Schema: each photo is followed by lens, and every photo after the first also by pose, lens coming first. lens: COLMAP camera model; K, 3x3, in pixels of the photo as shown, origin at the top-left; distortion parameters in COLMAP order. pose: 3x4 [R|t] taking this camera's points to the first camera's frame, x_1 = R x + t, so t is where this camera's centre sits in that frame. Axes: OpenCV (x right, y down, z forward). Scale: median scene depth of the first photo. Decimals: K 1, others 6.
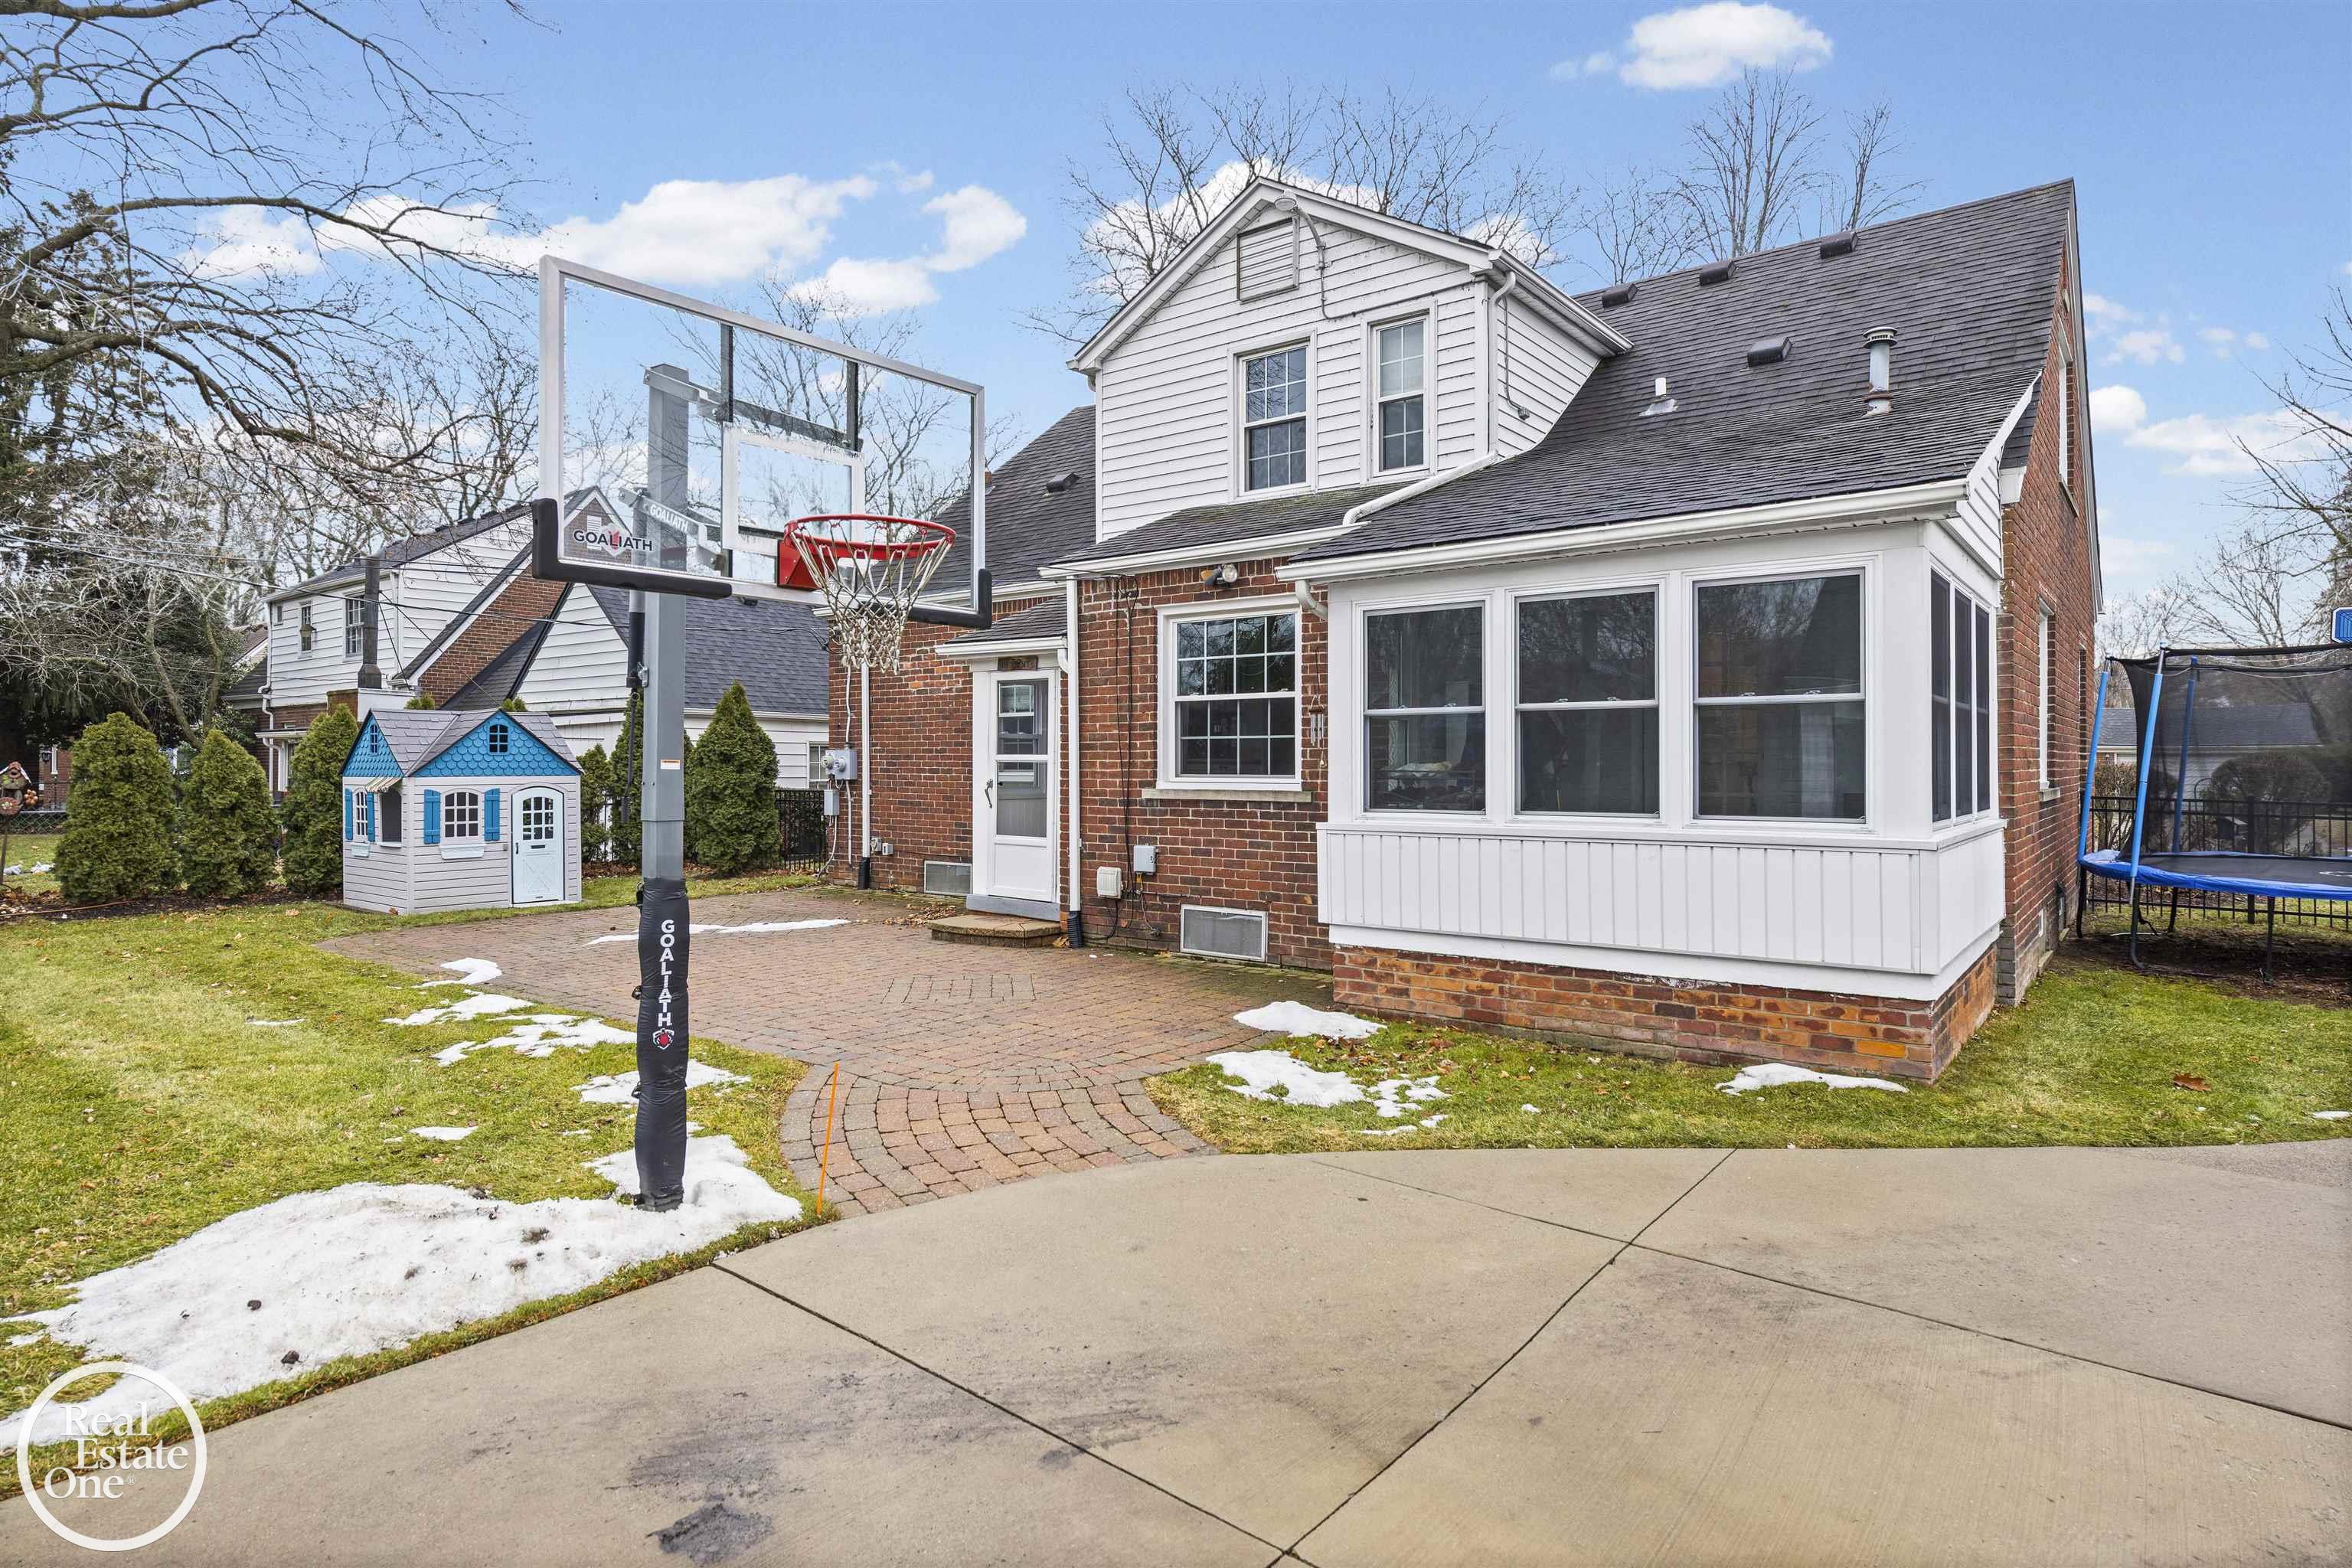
lens RADIAL K [[1288.1, 0, 1176.0], [0, 1288.1, 784.0], [0, 0, 1]] dist [0.002775, 0.000604]
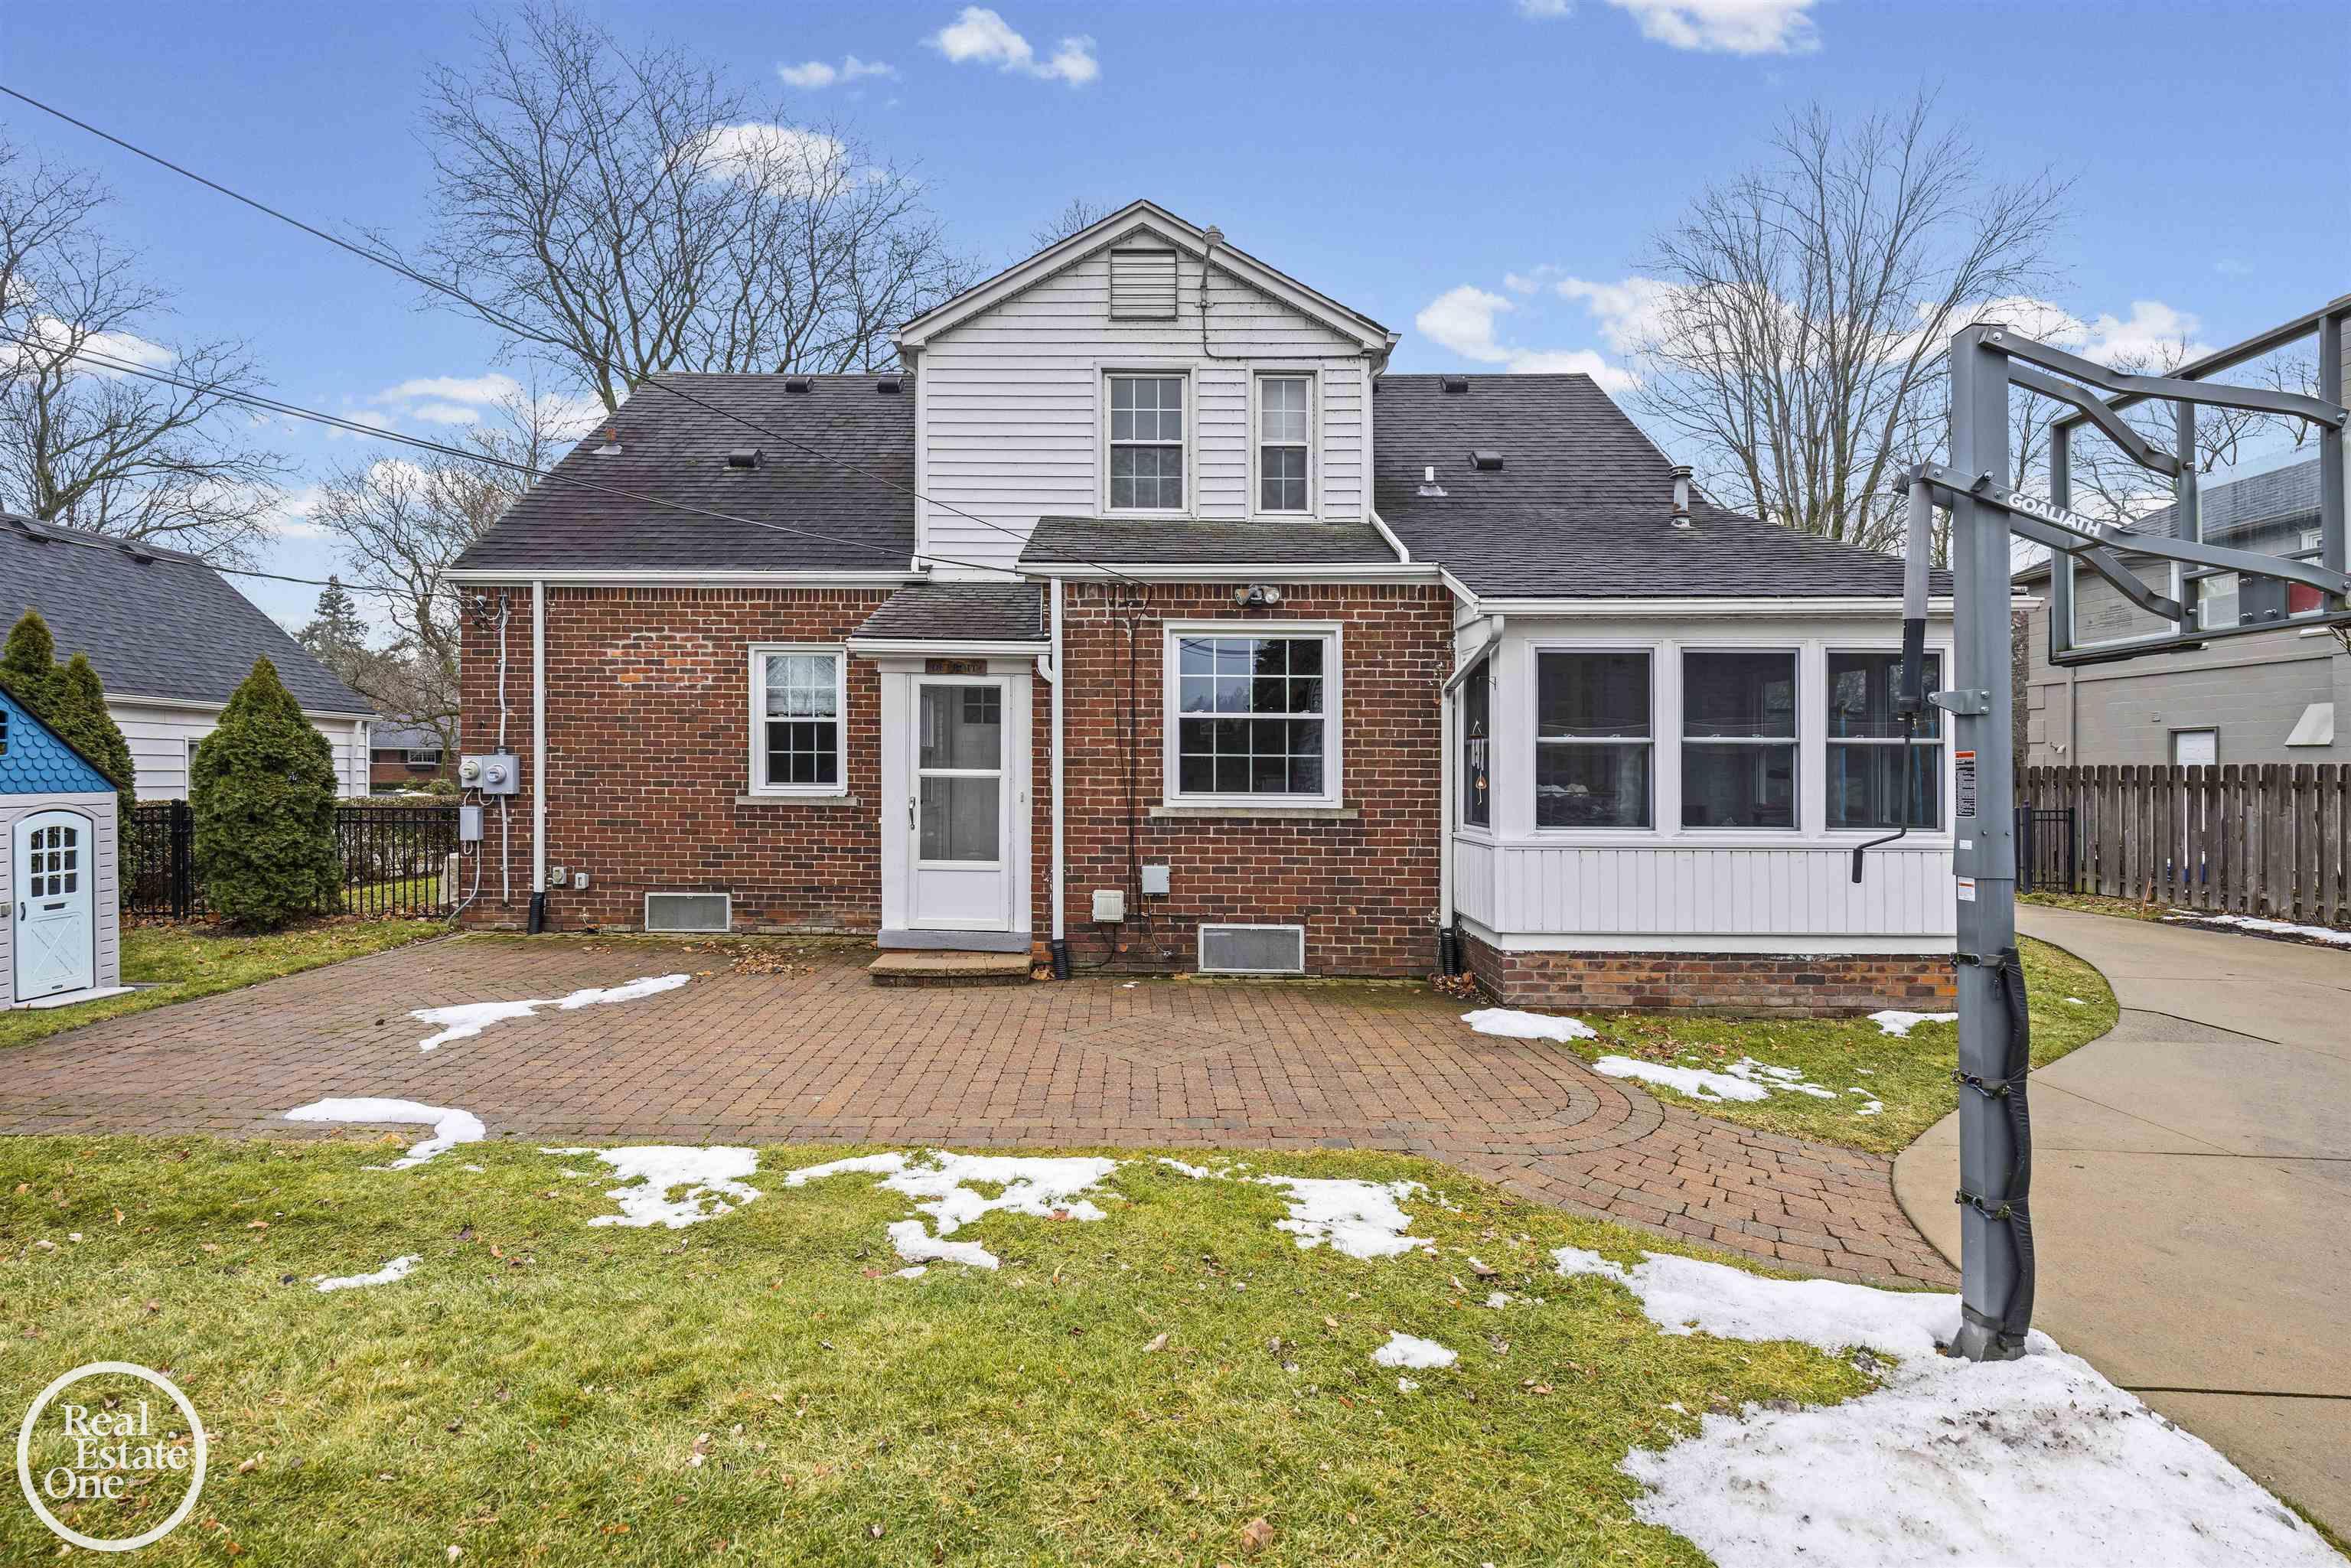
lens RADIAL K [[1141.9, 0, 1124.9], [0, 1141.9, 787.4], [0, 0, 1]] dist [0.000408, -0.000686]
pose [[0.796625, -0.003184, 0.604465, -0.537619], [0.000970, 0.999992, 0.003988, -0.013806], [-0.604473, -0.002591, 0.796621, 0.318589]]
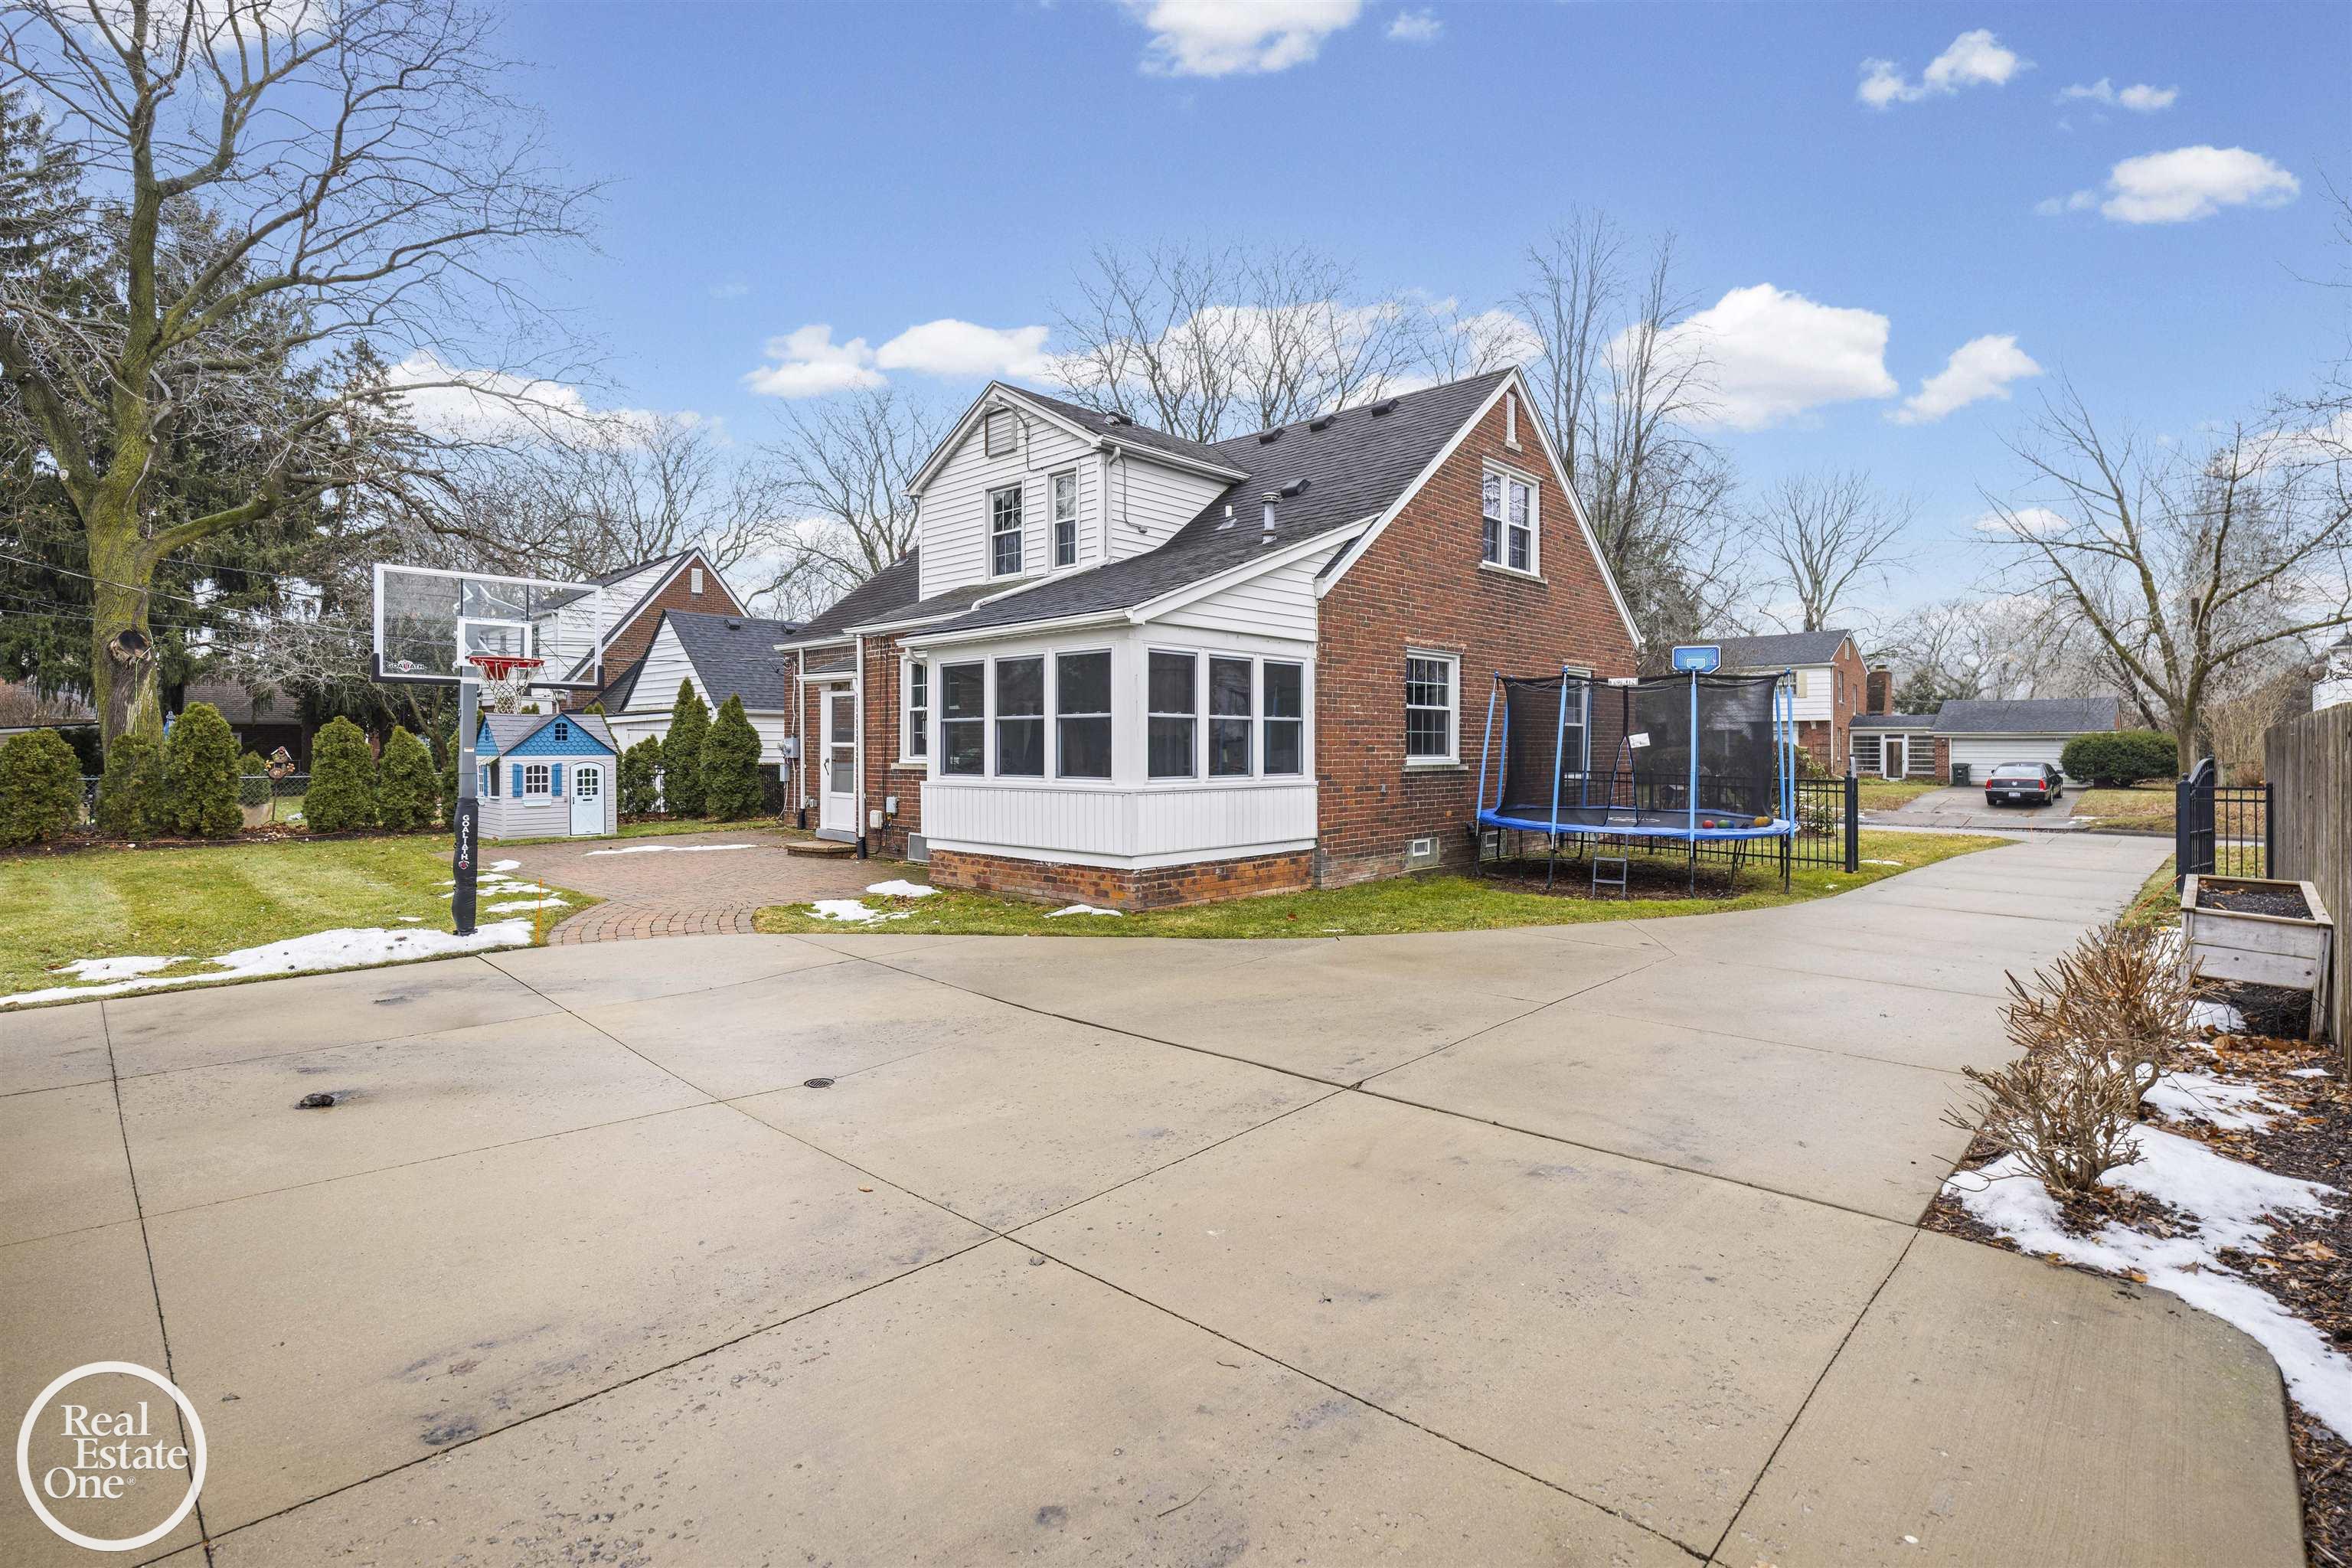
lens RADIAL K [[1108.1, 0, 1183.0], [0, 1108.1, 766.9], [0, 0, 1]] dist [-0.000028, -0.000275]
pose [[0.996339, 0.001864, -0.085474, 0.455939], [-0.001584, 0.999993, 0.003343, 0.003014], [0.085479, -0.003195, 0.996335, -0.384249]]
